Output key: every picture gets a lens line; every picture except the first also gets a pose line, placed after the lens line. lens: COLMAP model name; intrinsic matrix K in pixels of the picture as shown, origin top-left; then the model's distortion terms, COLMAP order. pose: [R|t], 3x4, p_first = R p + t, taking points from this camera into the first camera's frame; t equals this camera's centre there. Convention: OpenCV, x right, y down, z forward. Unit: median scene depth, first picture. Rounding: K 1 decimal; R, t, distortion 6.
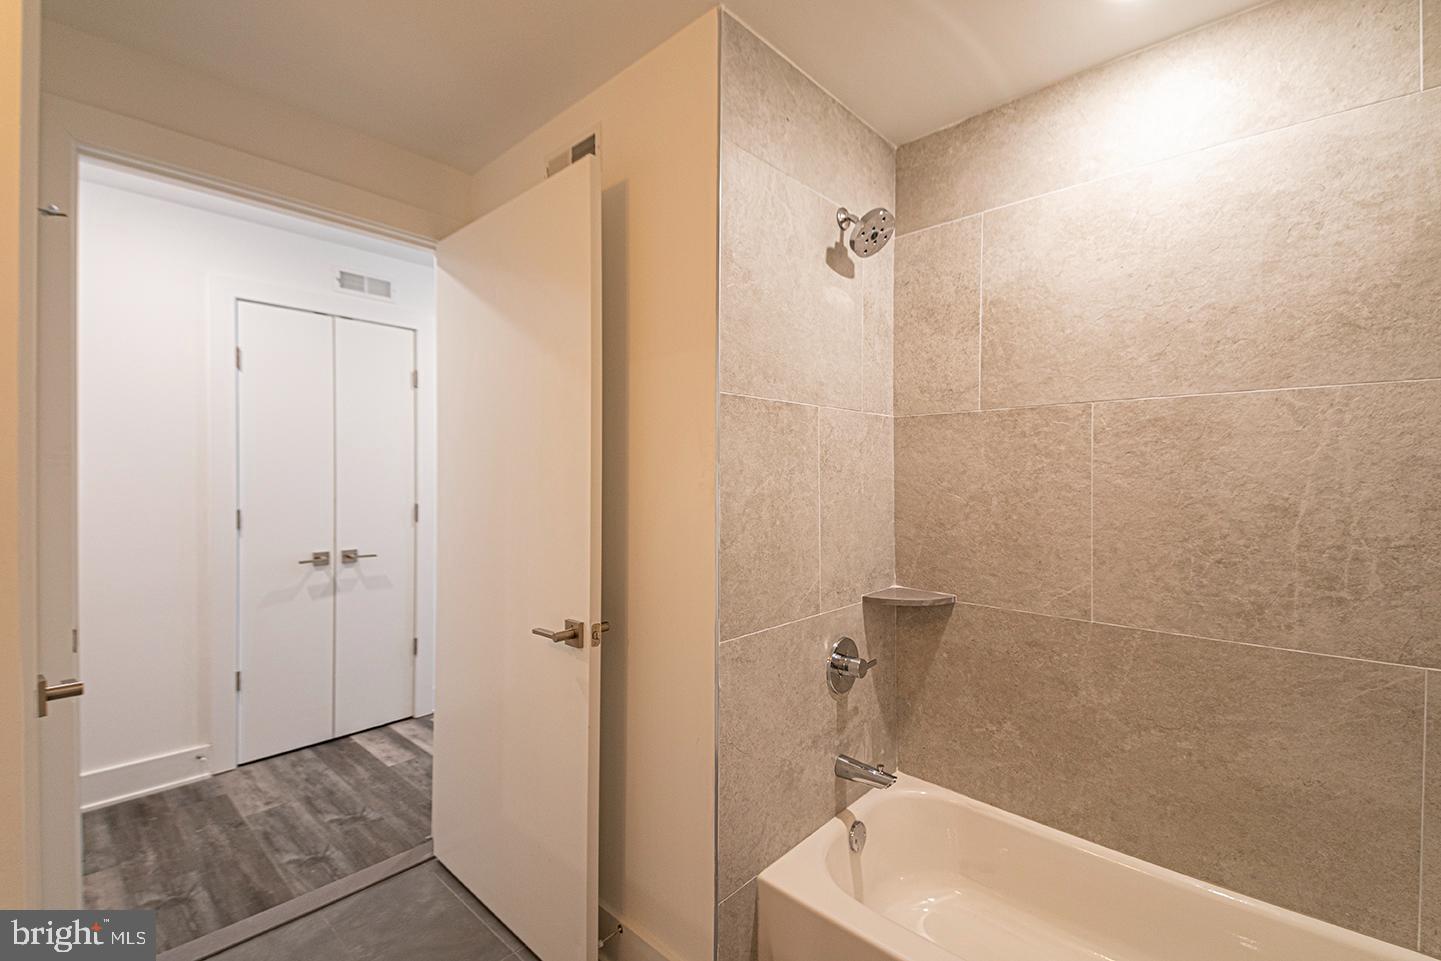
lens RADIAL K [[641.3, 0, 718.1], [0, 641.3, 478.7], [0, 0, 1]] dist [0.005834, -0.004156]
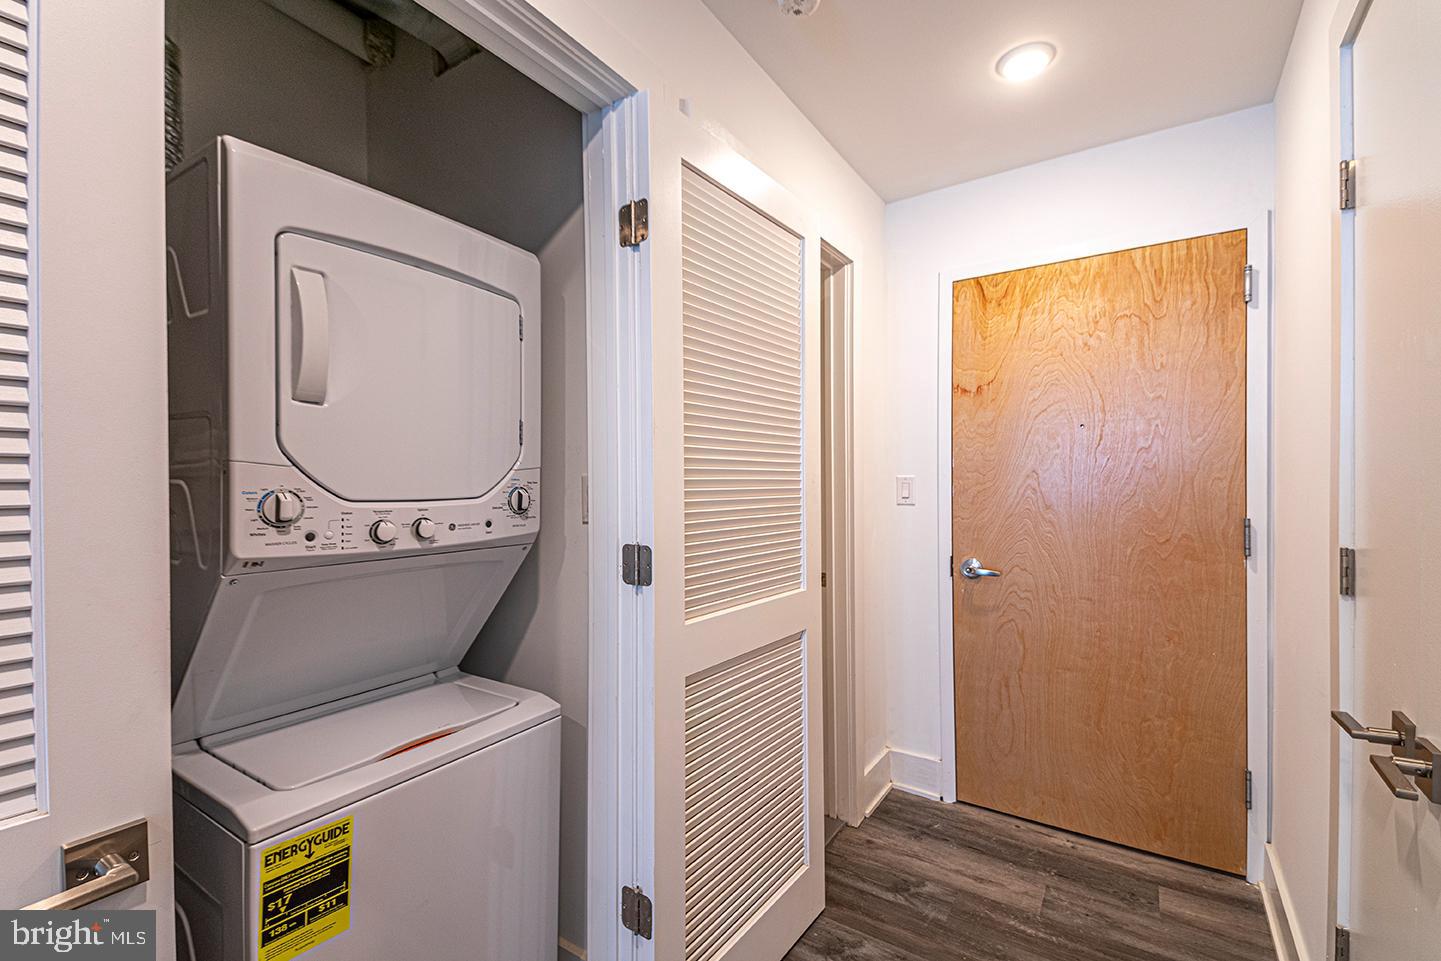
lens RADIAL K [[660.9, 0, 723.0], [0, 660.9, 478.5], [0, 0, 1]] dist [0.000861, 0.000120]
pose [[-0.989886, -0.001185, -0.141862, -0.394568], [-0.002054, 0.999980, 0.005981, 0.001220], [0.141852, 0.006212, -0.989868, 1.900954]]
